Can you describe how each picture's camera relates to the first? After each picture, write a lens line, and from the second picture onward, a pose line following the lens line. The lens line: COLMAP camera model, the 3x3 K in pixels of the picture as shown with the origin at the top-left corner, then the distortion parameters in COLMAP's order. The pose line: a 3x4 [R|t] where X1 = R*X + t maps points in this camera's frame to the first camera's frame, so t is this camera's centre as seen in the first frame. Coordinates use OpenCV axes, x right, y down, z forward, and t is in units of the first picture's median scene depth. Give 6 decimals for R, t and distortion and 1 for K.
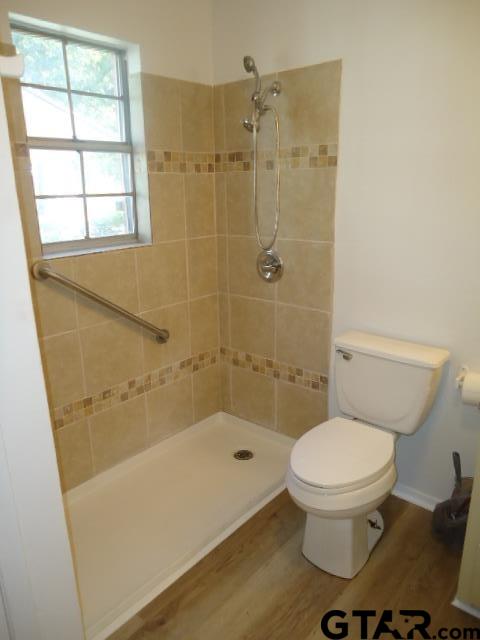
lens RADIAL K [[465.6, 0, 235.9], [0, 465.6, 315.7], [0, 0, 1]] dist [-0.004258, 0.007901]
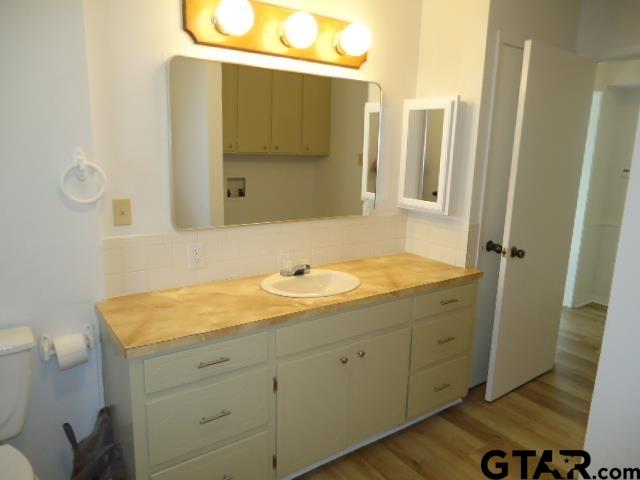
lens RADIAL K [[465.6, 0, 319.6], [0, 465.6, 238.8], [0, 0, 1]] dist [-0.004258, 0.007901]
pose [[0.251906, -0.179633, 0.950934, -0.194027], [0.242959, 0.962890, 0.117531, -0.046223], [-0.936757, 0.201431, 0.286201, 0.125031]]
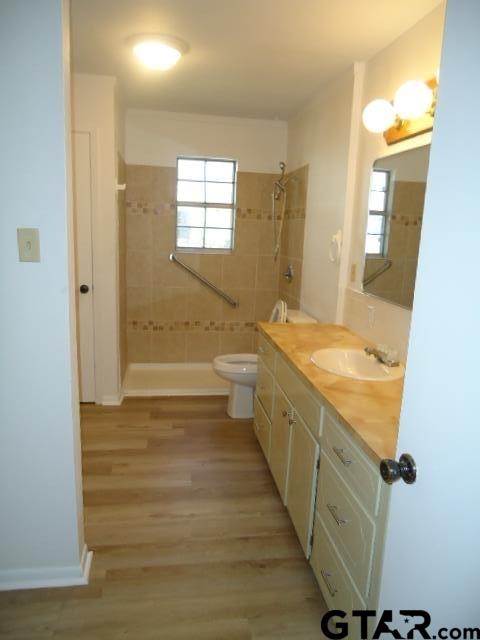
lens RADIAL K [[465.6, 0, 241.6], [0, 465.6, 320.0], [0, 0, 1]] dist [-0.004258, 0.007901]
pose [[0.760589, 0.174503, -0.625343, 1.130607], [-0.234485, 0.972020, -0.013955, 0.136162], [0.605410, 0.157247, 0.780226, -0.468958]]
